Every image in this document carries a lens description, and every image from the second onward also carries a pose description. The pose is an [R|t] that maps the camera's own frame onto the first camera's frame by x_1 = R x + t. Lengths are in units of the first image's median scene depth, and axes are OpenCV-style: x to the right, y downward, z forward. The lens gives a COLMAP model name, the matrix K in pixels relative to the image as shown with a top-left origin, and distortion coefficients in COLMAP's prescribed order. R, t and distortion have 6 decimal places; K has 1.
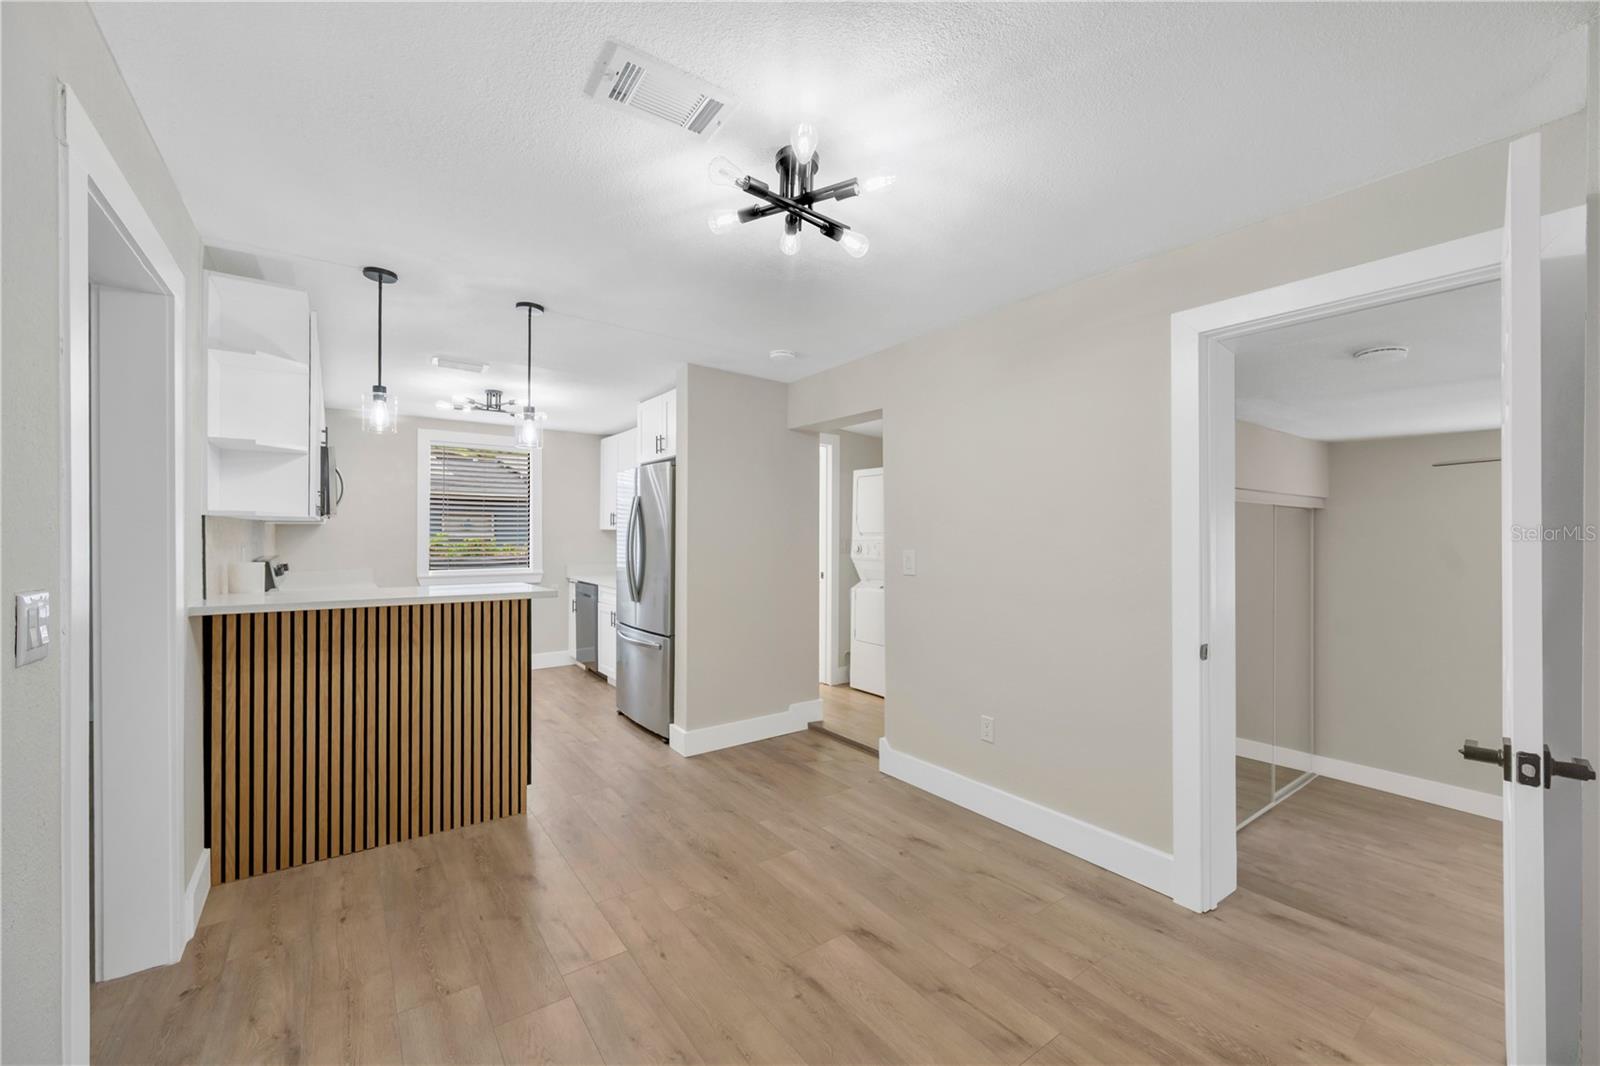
lens RADIAL K [[640.2, 0, 805.7], [0, 640.2, 537.4], [0, 0, 1]] dist [-0.001349, 0.000414]
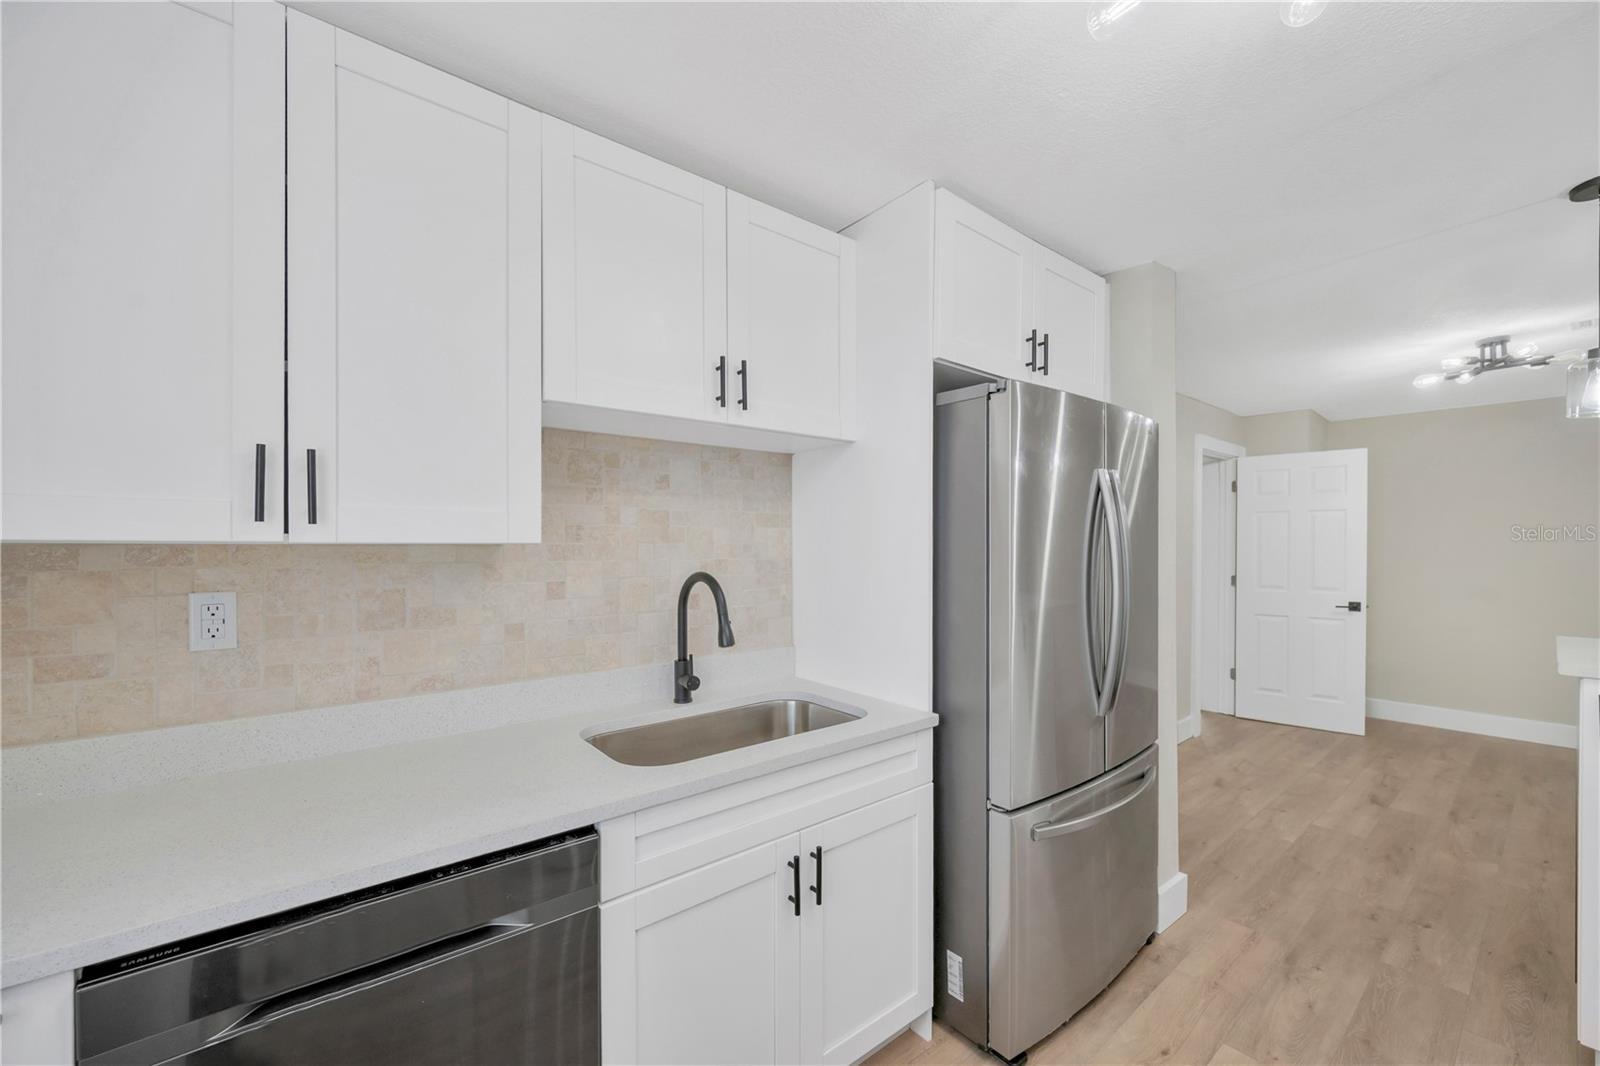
lens RADIAL K [[640.2, 0, 805.7], [0, 640.2, 537.4], [0, 0, 1]] dist [-0.001349, 0.000414]
pose [[-0.065478, 0.005581, 0.997838, -1.267523], [-0.001228, 0.999983, -0.005674, -0.025020], [-0.997853, -0.001597, -0.065470, 2.271770]]
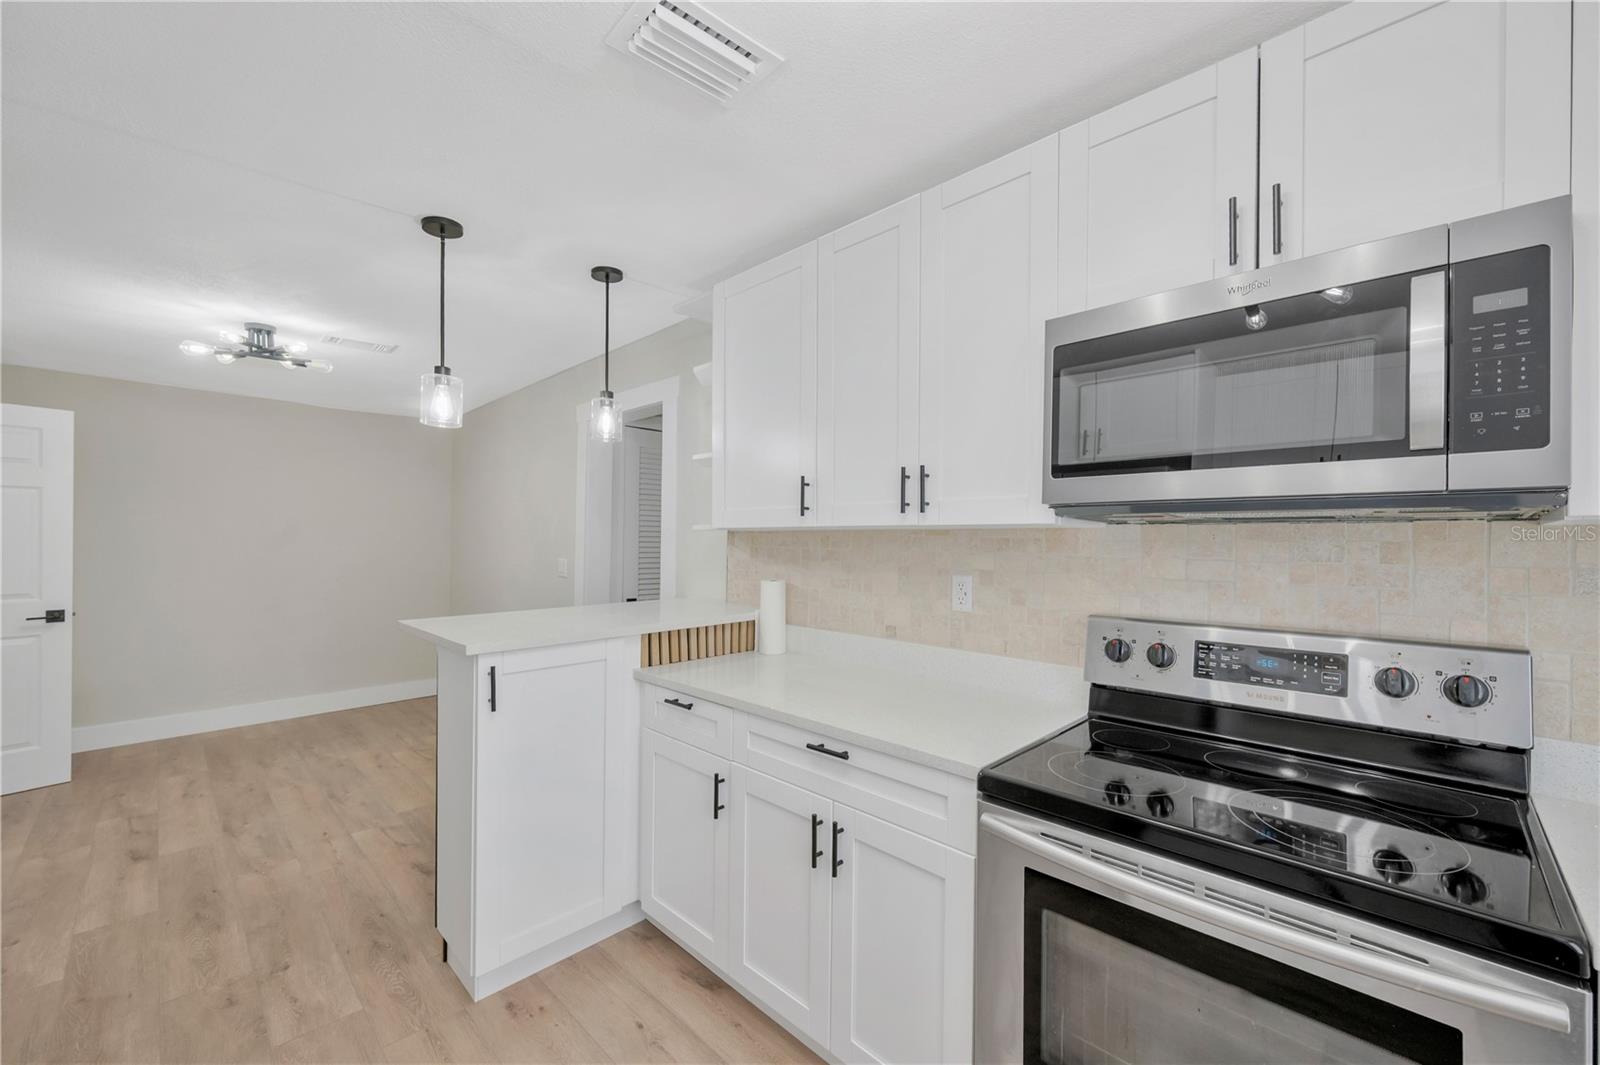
lens RADIAL K [[640.2, 0, 805.7], [0, 640.2, 536.9], [0, 0, 1]] dist [-0.001349, 0.000414]
pose [[-0.985934, -0.008357, -0.166924, -0.895529], [-0.007987, 0.999964, -0.002888, -0.021068], [0.166942, -0.001514, -0.985966, 2.227305]]
